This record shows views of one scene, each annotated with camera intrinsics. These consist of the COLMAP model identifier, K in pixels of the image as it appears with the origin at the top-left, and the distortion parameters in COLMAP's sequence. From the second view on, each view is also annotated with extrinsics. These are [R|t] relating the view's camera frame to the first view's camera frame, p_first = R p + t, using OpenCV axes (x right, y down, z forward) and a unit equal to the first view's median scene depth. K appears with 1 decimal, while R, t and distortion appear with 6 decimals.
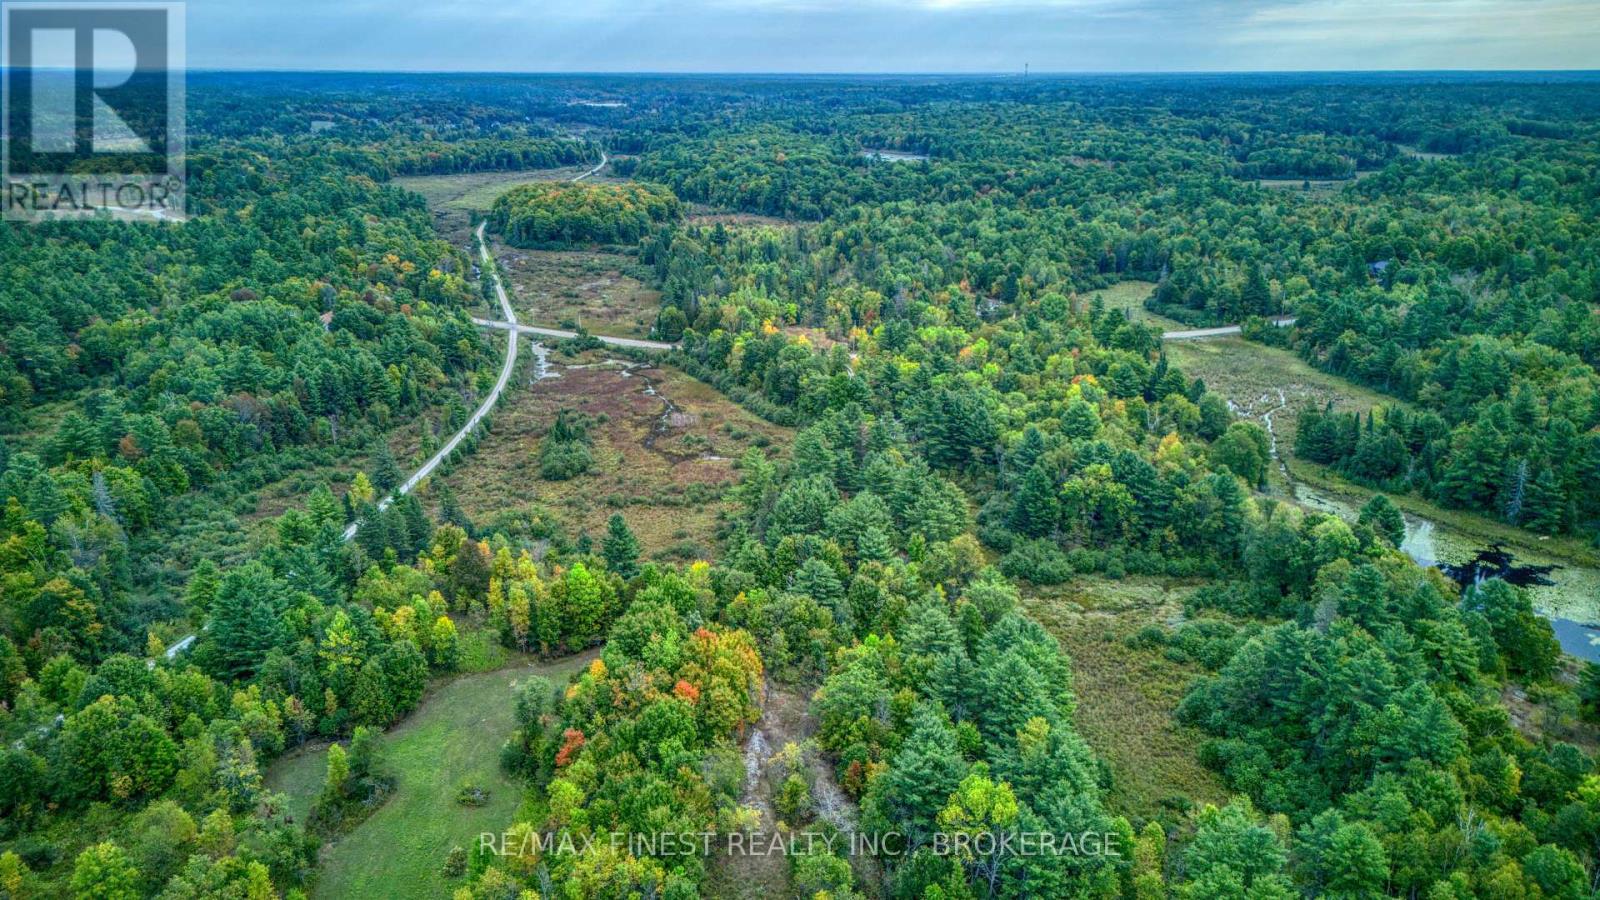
lens RADIAL K [[1116.4, 0, 800.0], [0, 1116.4, 450.0], [0, 0, 1]] dist [0.078321, -0.077083]
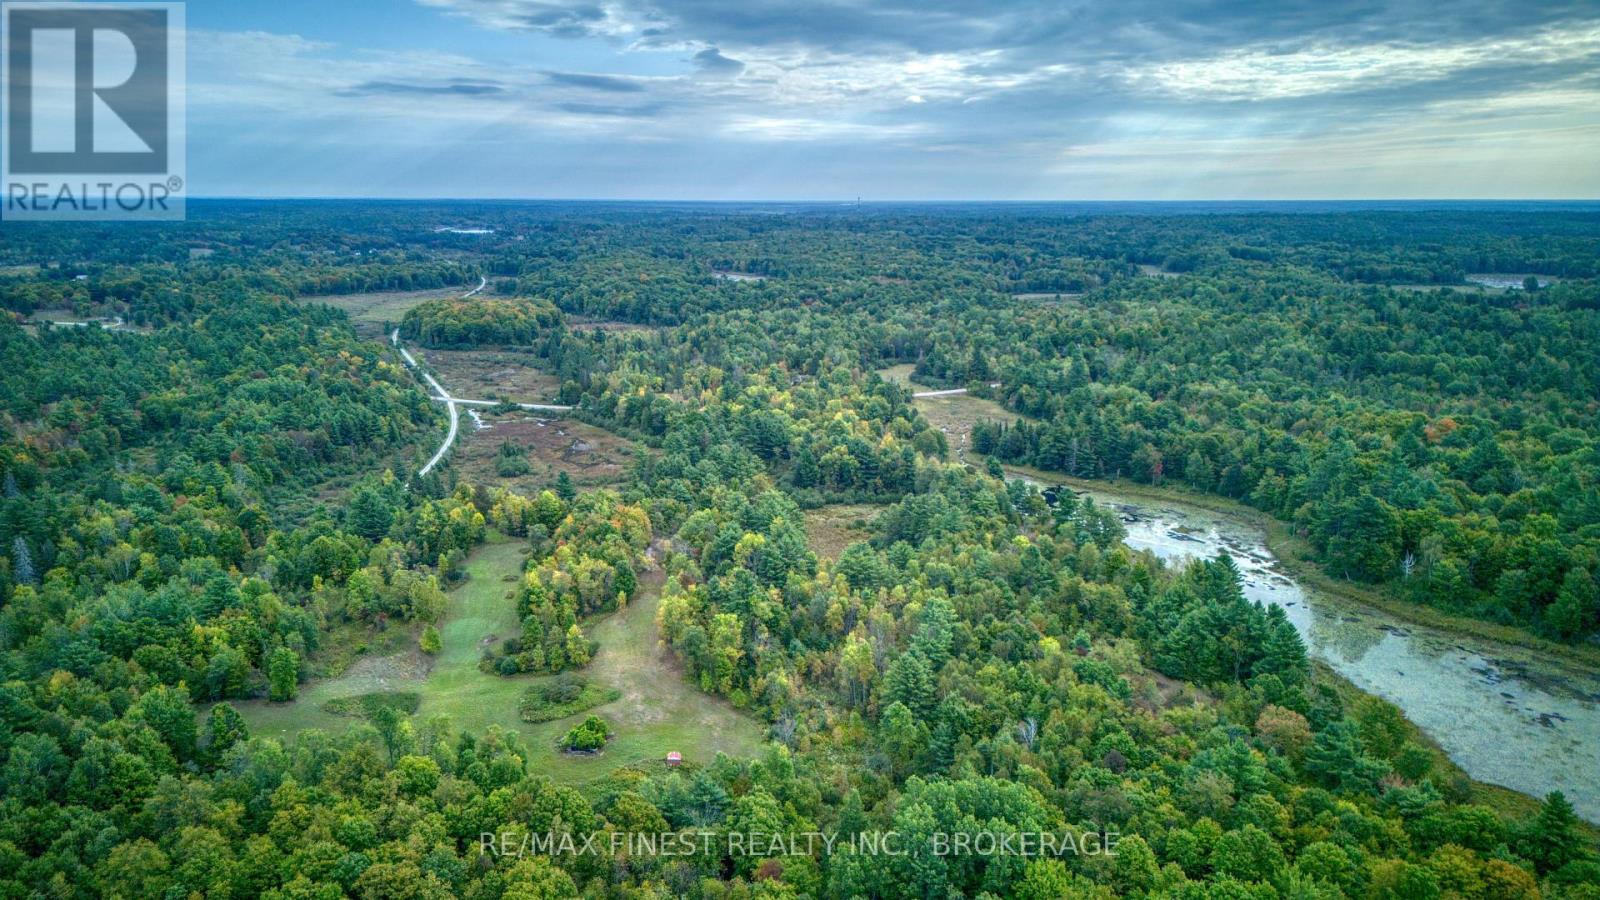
lens RADIAL K [[1113.5, 0, 800.0], [0, 1113.5, 450.0], [0, 0, 1]] dist [0.122839, -0.185878]
pose [[0.992212, -0.026152, 0.121781, -0.003724], [0.038623, 0.994116, -0.101198, 0.108126], [-0.118418, 0.105114, 0.987385, -0.393504]]
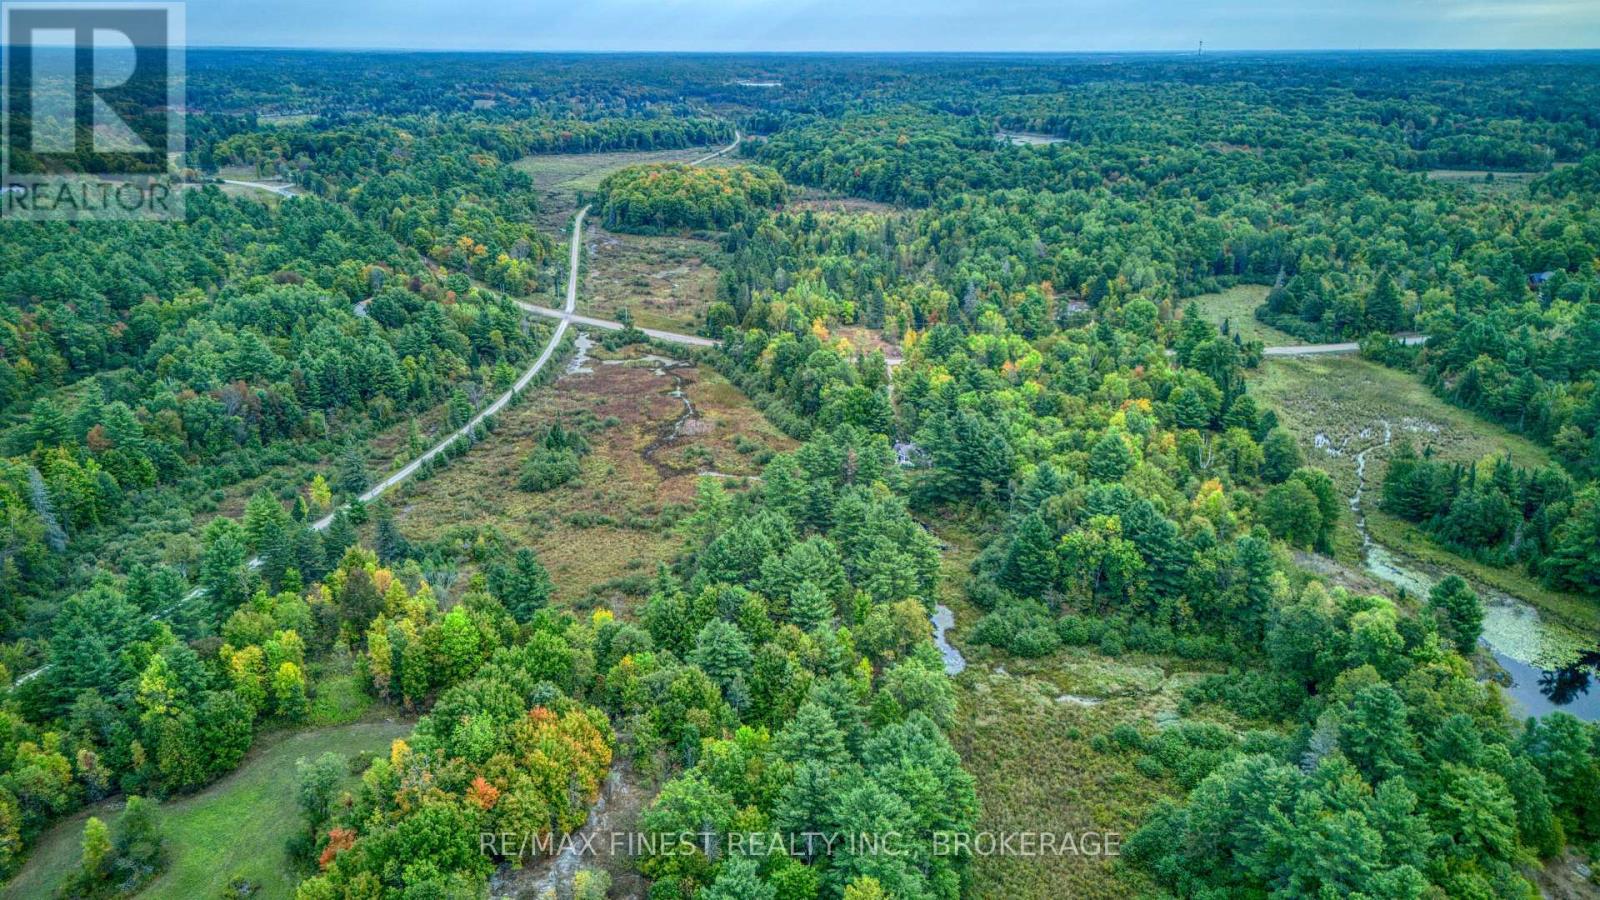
lens RADIAL K [[1116.4, 0, 800.0], [0, 1116.4, 450.0], [0, 0, 1]] dist [0.078321, -0.077083]
pose [[0.989403, 0.049254, -0.136588, 0.084601], [-0.046955, 0.998697, 0.020003, -0.024195], [0.137396, -0.013378, 0.990426, 0.071493]]
